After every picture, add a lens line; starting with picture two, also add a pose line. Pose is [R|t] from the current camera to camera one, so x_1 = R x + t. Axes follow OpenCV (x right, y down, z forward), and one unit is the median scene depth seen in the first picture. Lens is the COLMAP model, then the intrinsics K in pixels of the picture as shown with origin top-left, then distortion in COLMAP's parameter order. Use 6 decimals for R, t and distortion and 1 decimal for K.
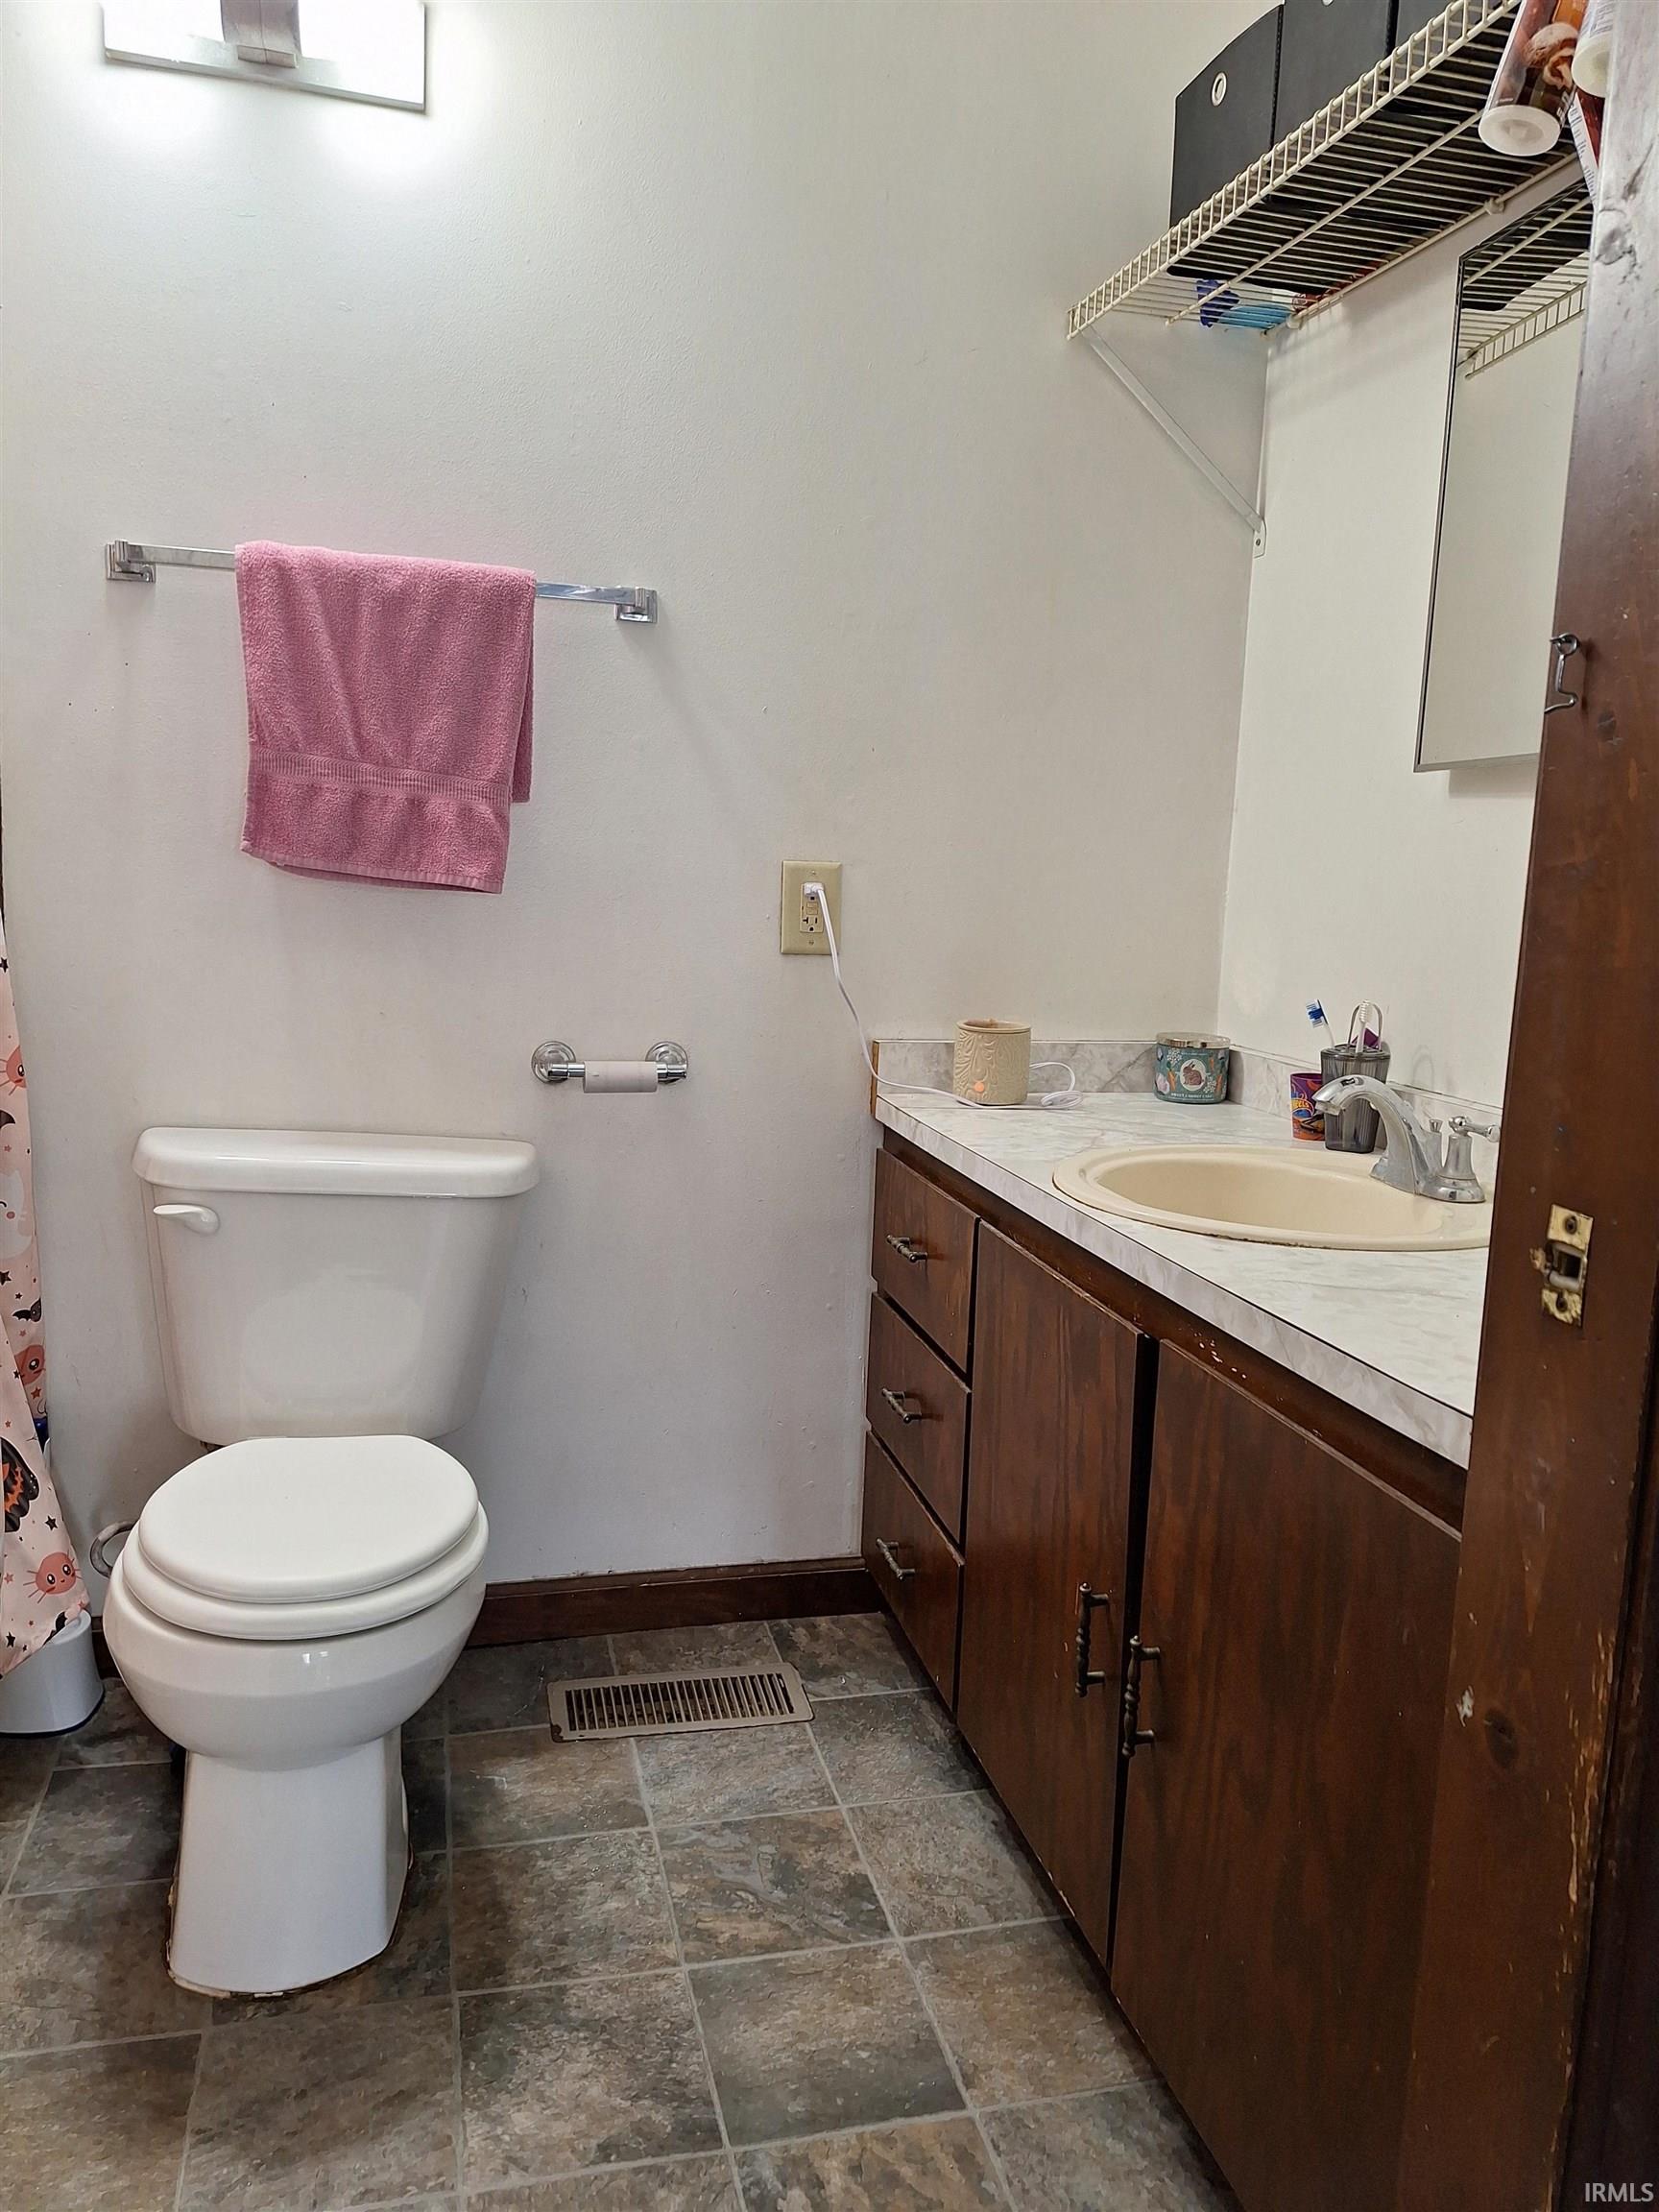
lens RADIAL K [[1600.1, 0, 839.1], [0, 1600.1, 1098.0], [0, 0, 1]] dist [0.110307, -0.048594]
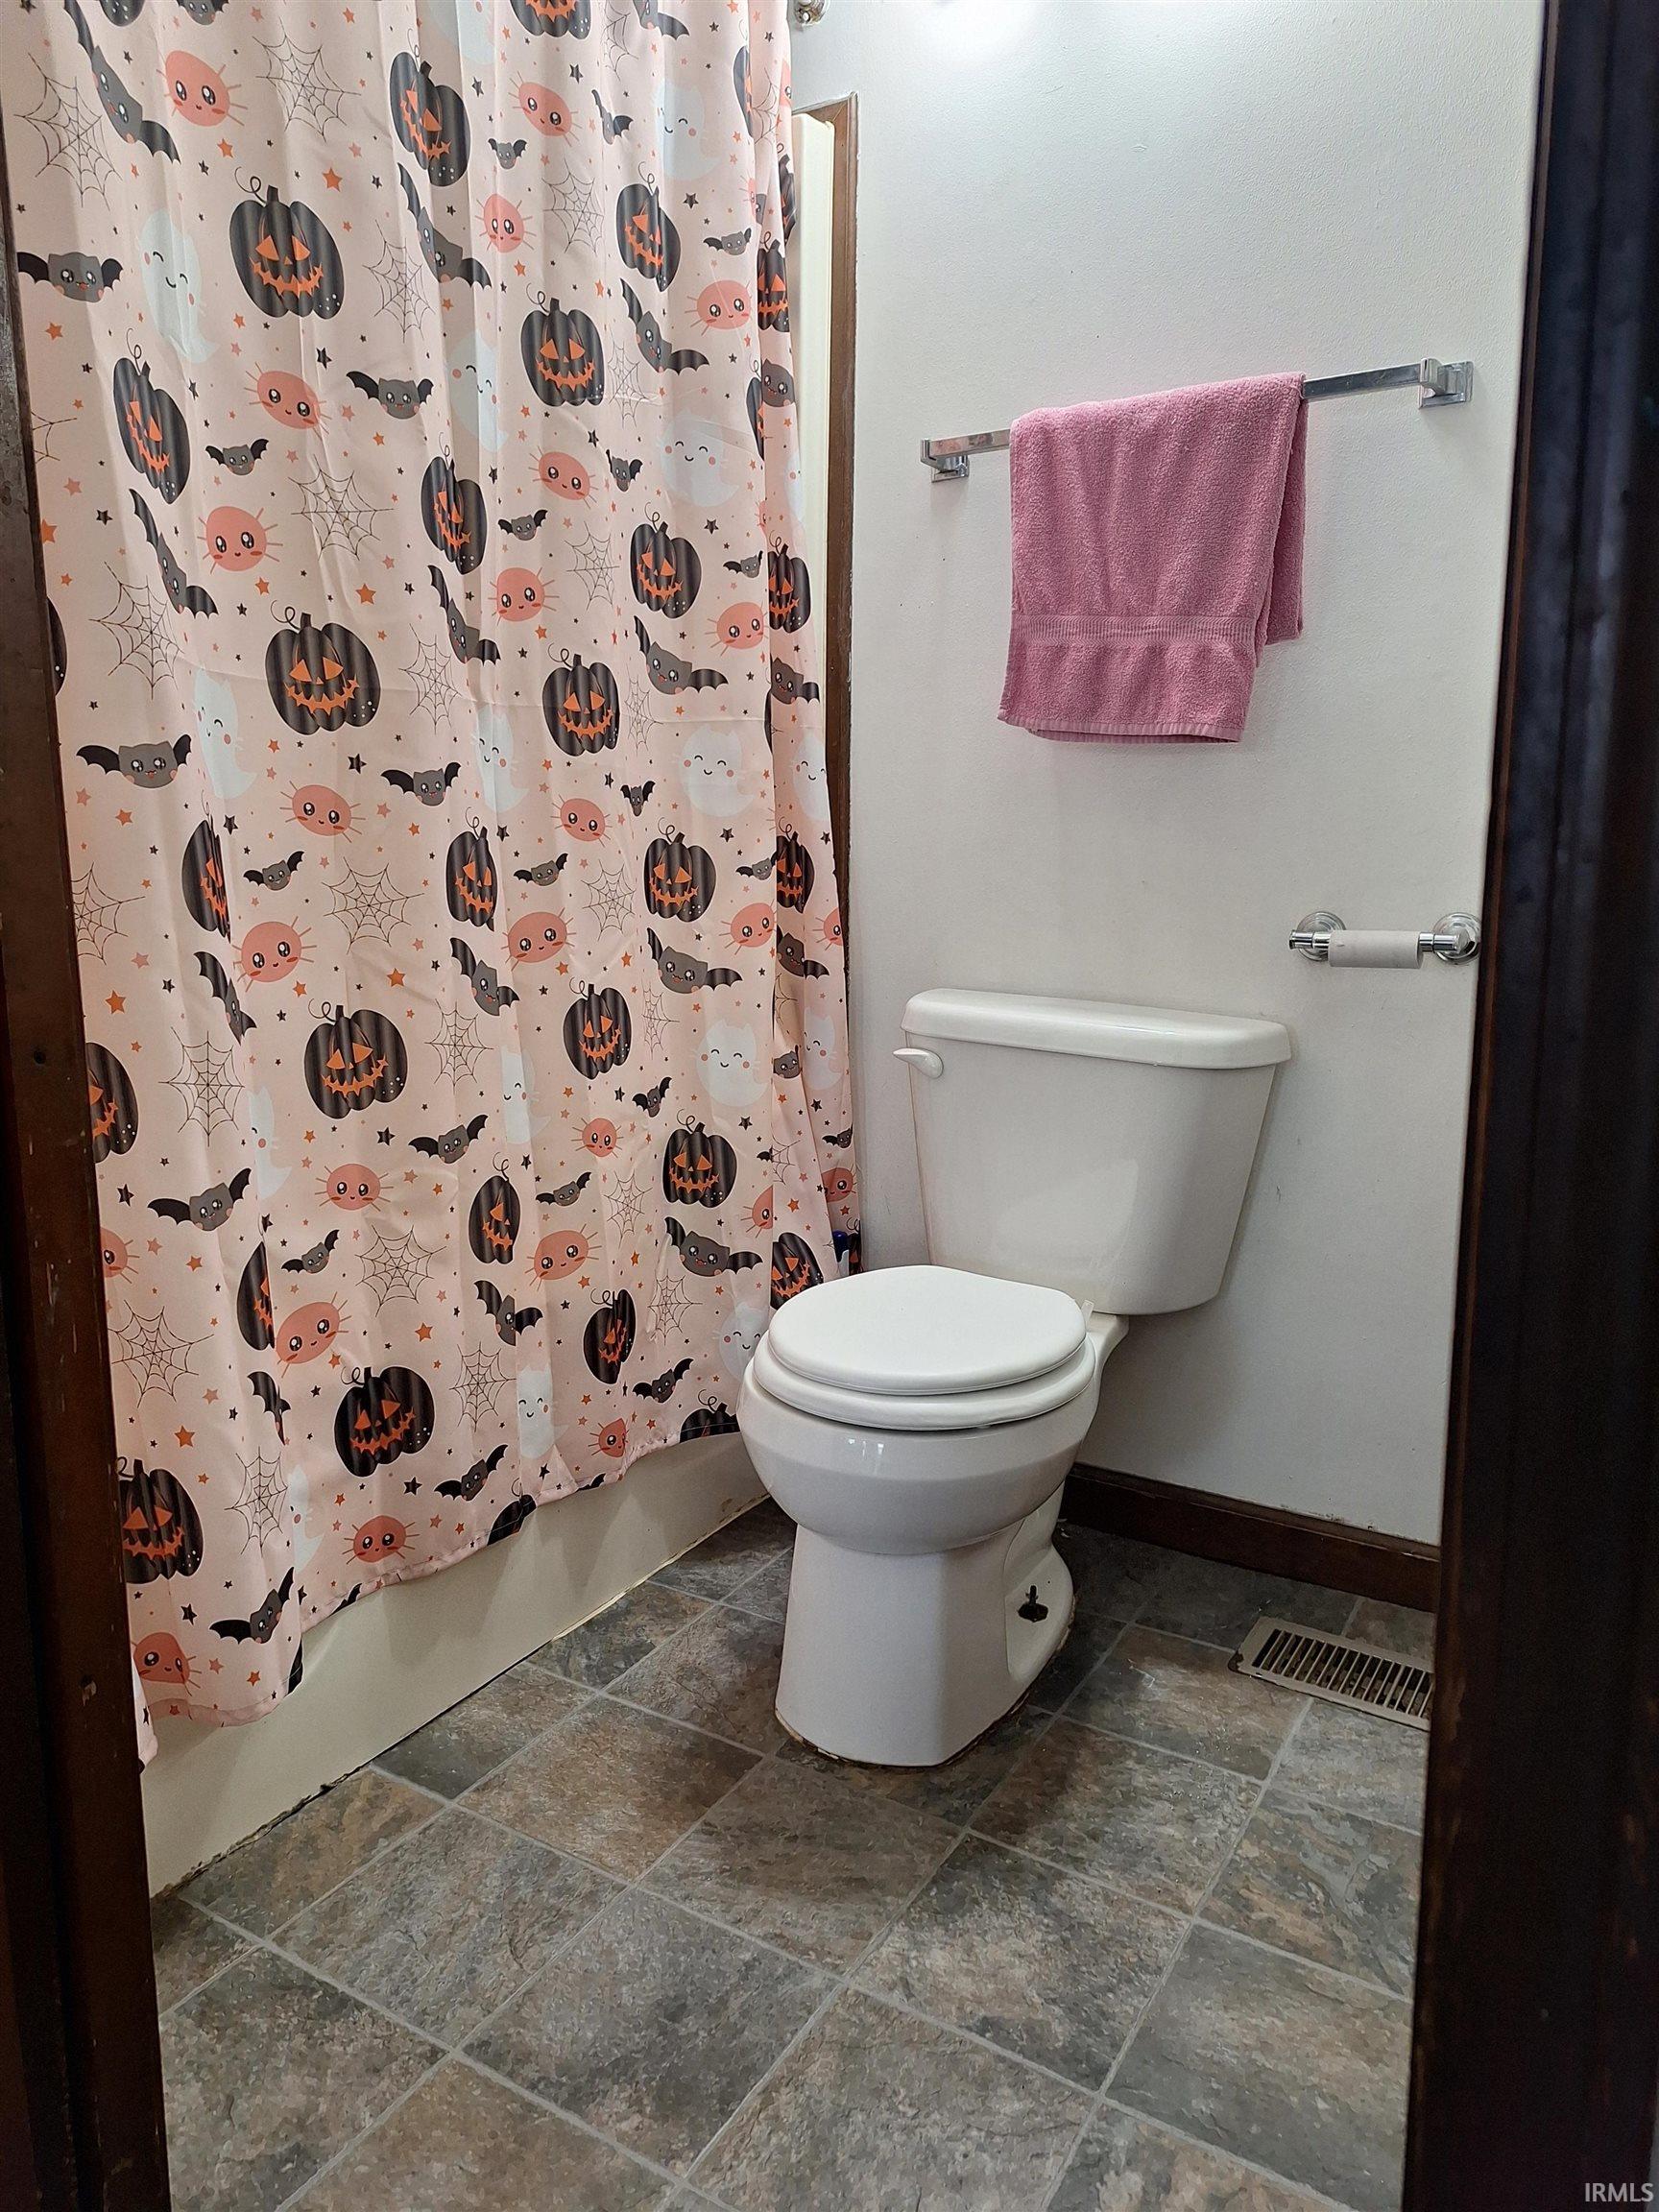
lens RADIAL K [[1600.1, 0, 839.1], [0, 1600.1, 1098.0], [0, 0, 1]] dist [0.110307, -0.048594]
pose [[0.703418, 0.067848, -0.707530, 0.342027], [-0.072306, 0.997100, 0.023731, 0.081972], [0.707089, 0.034465, 0.706284, 0.221756]]
